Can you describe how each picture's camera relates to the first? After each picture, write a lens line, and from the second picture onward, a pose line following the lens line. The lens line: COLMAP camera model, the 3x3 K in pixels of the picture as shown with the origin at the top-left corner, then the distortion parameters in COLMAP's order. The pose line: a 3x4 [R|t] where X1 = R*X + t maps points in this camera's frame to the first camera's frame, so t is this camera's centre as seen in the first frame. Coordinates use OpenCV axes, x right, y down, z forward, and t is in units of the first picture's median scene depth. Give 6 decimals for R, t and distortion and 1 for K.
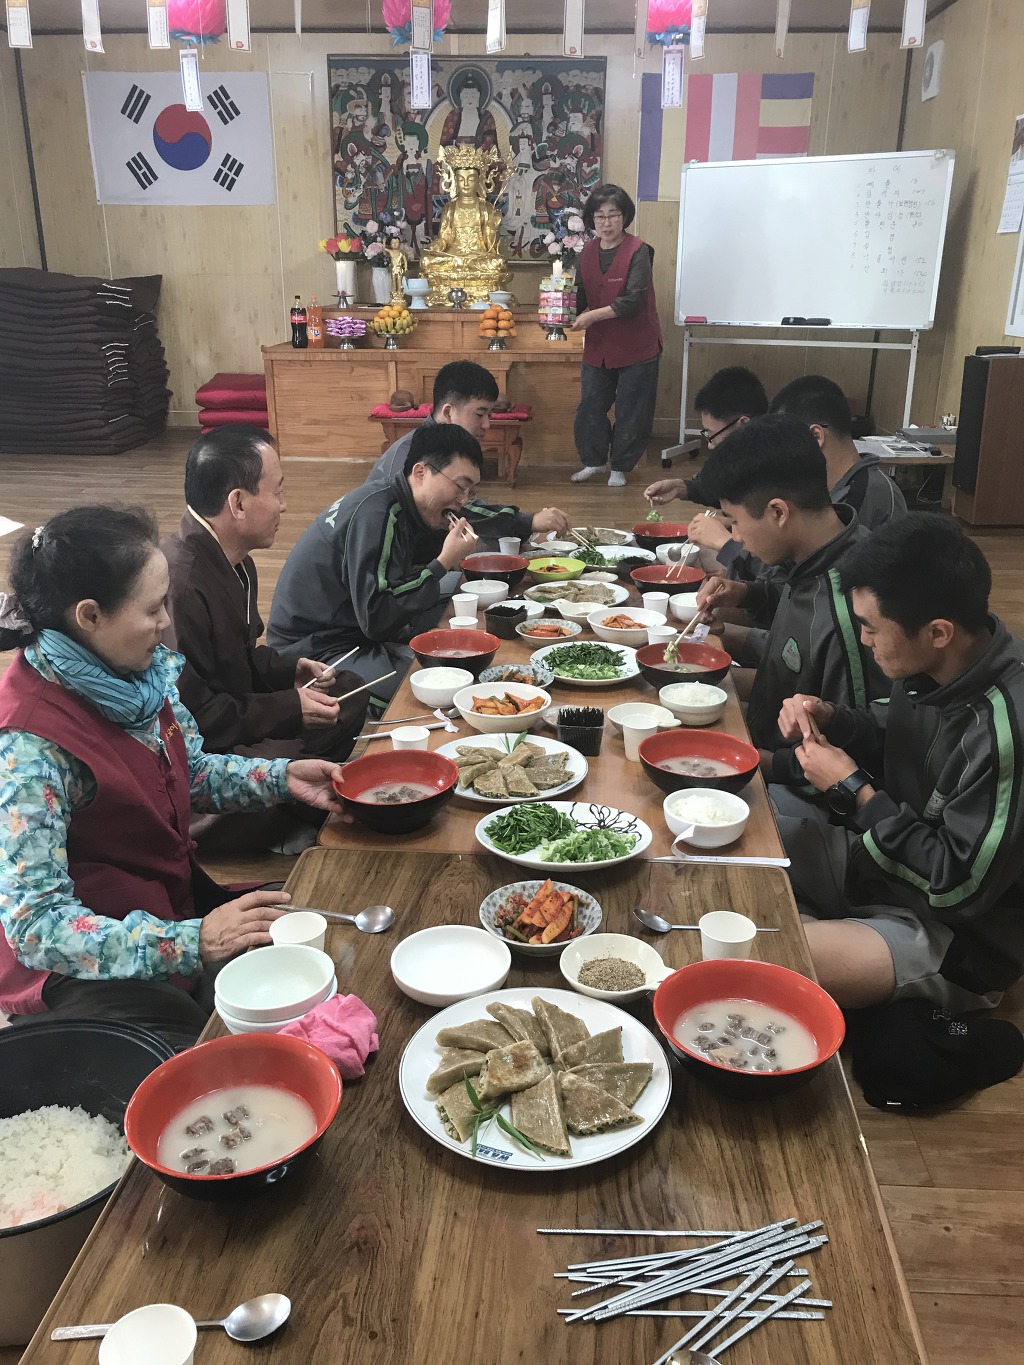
lens RADIAL K [[1114.6, 0, 511.8], [0, 1114.6, 673.3], [0, 0, 1]] dist [0.008751, 0.016041]
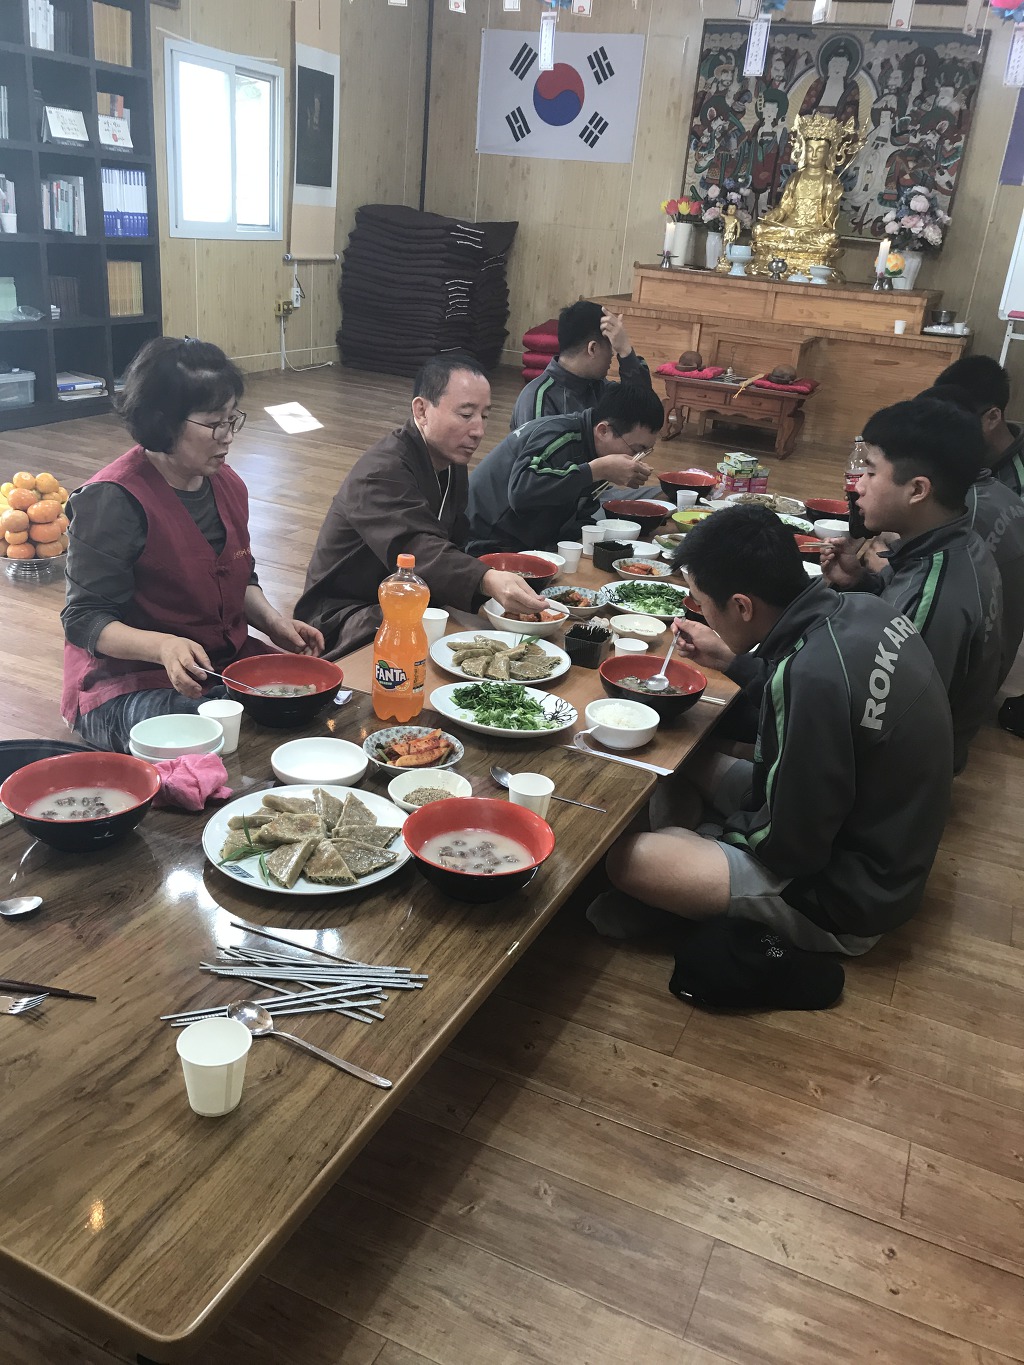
lens RADIAL K [[1114.6, 0, 519.4], [0, 1114.6, 673.9], [0, 0, 1]] dist [0.008751, 0.016041]
pose [[0.933297, 0.203942, -0.295575, 0.108473], [-0.196006, 0.978970, 0.056570, 0.010061], [0.300896, 0.005138, 0.953643, -0.027942]]
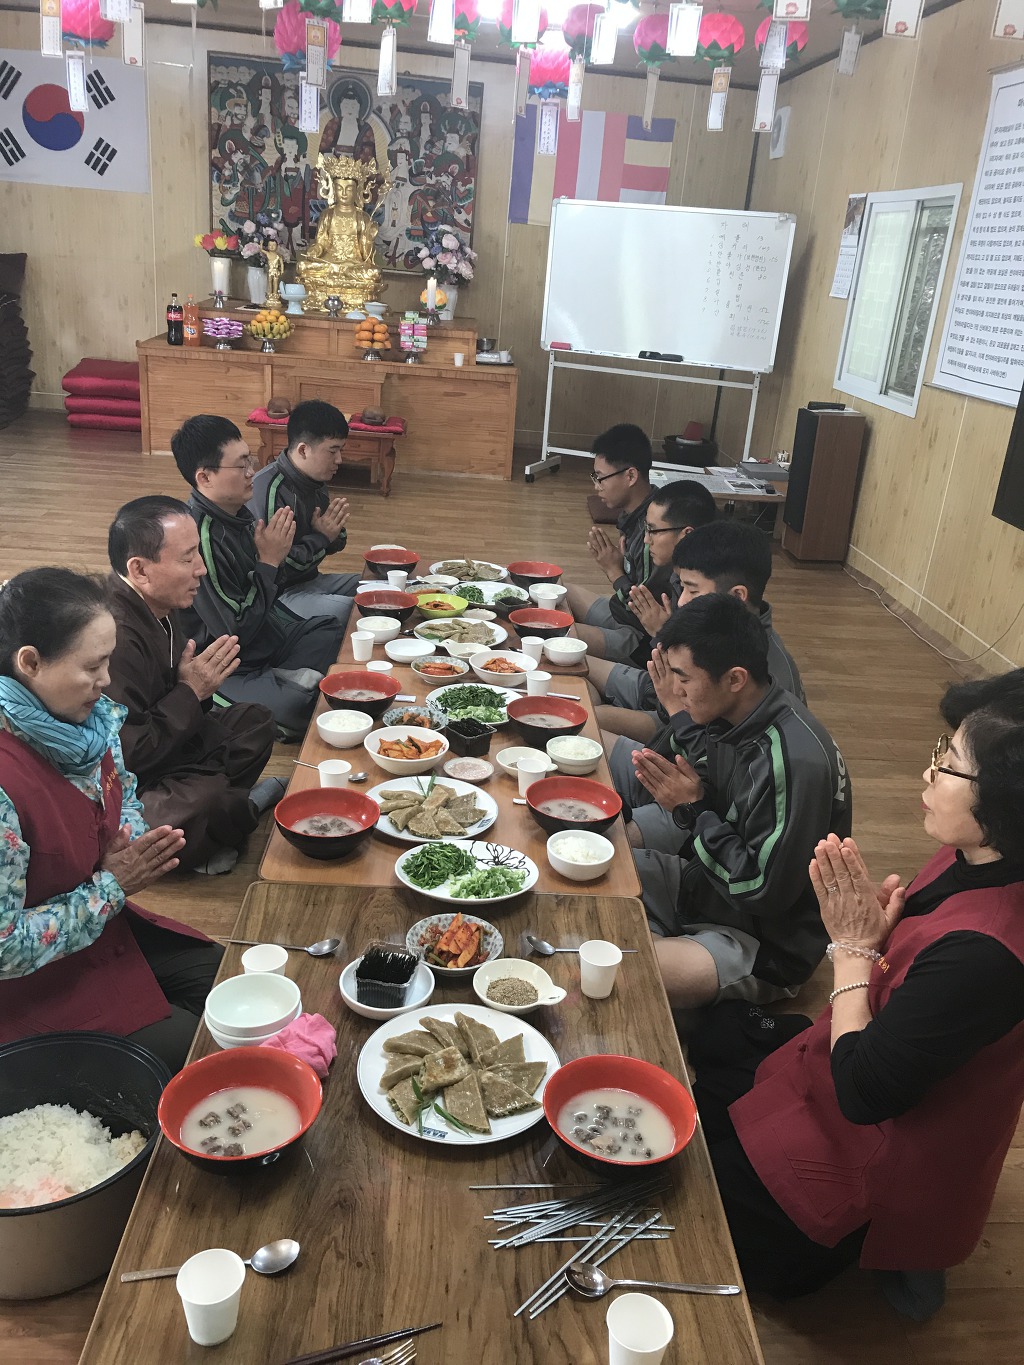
lens RADIAL K [[1114.6, 0, 520.8], [0, 1114.6, 675.5], [0, 0, 1]] dist [0.008751, 0.016041]
pose [[0.988755, 0.025986, 0.147266, -0.021387], [-0.030085, 0.999218, 0.025675, -0.027383], [-0.146484, -0.029817, 0.988764, -0.056985]]
